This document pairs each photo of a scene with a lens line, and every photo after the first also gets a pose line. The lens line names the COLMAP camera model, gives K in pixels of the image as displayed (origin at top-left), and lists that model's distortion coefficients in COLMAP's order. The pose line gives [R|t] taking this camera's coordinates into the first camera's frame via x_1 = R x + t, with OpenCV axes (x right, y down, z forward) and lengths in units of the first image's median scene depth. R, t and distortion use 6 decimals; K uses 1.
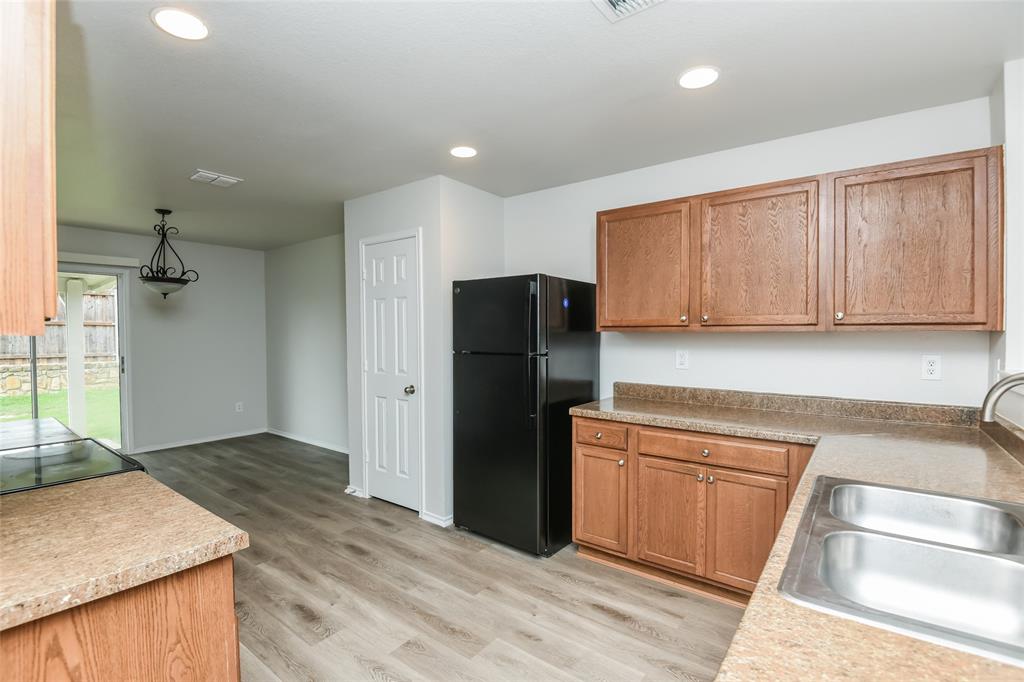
lens RADIAL K [[473.3, 0, 511.6], [0, 473.3, 351.0], [0, 0, 1]] dist [-0.039804, -0.001314]
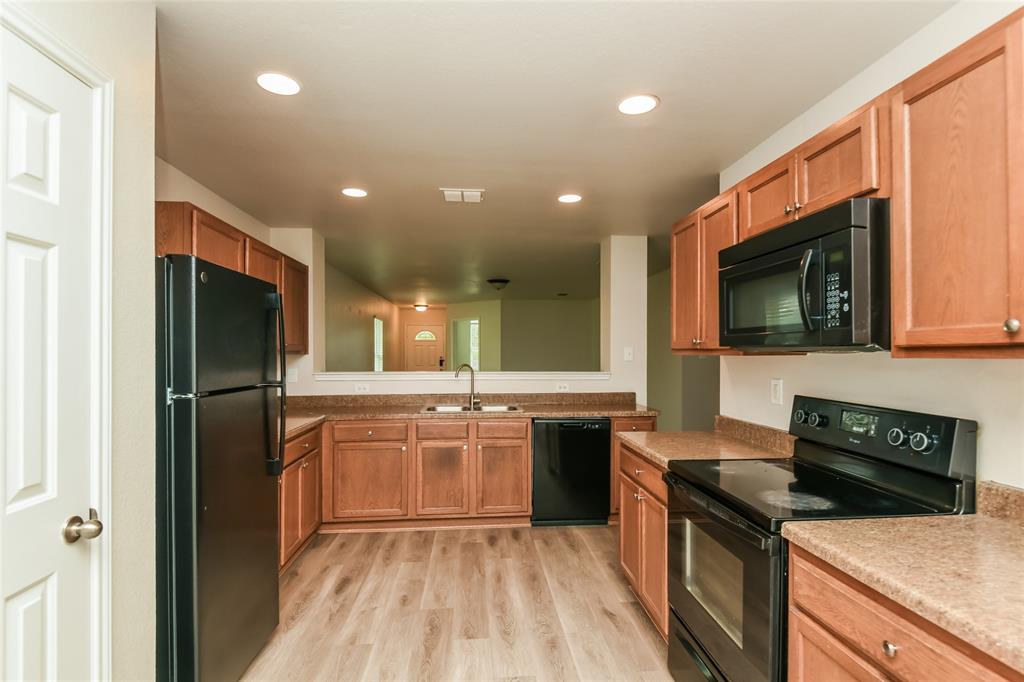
lens RADIAL K [[516.3, 0, 515.8], [0, 516.3, 343.6], [0, 0, 1]] dist [0.026695, -0.025141]
pose [[-0.679451, 0.007652, 0.733681, -0.950800], [0.024662, 0.999619, 0.012413, -0.065426], [-0.733307, 0.026529, -0.679380, 1.369160]]
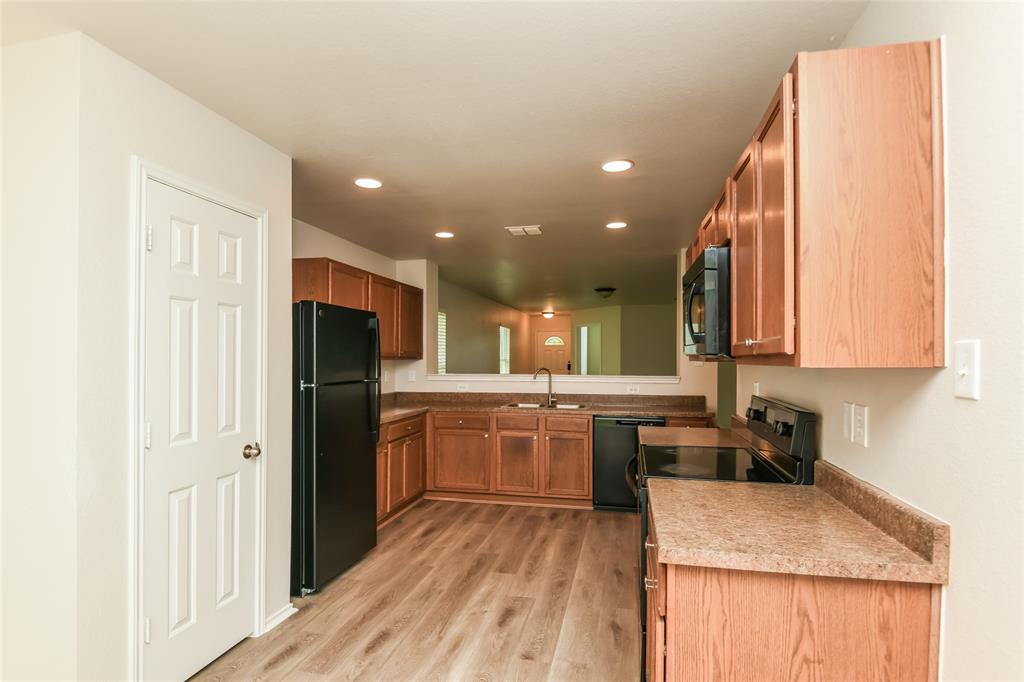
lens RADIAL K [[538.9, 0, 512.0], [0, 538.9, 341.0], [0, 0, 1]] dist [0.027414, -0.030063]
pose [[-0.422848, 0.020516, 0.905969, -1.425856], [0.032237, 0.999451, -0.007587, -0.073049], [-0.905627, 0.025997, -0.423277, 1.322295]]
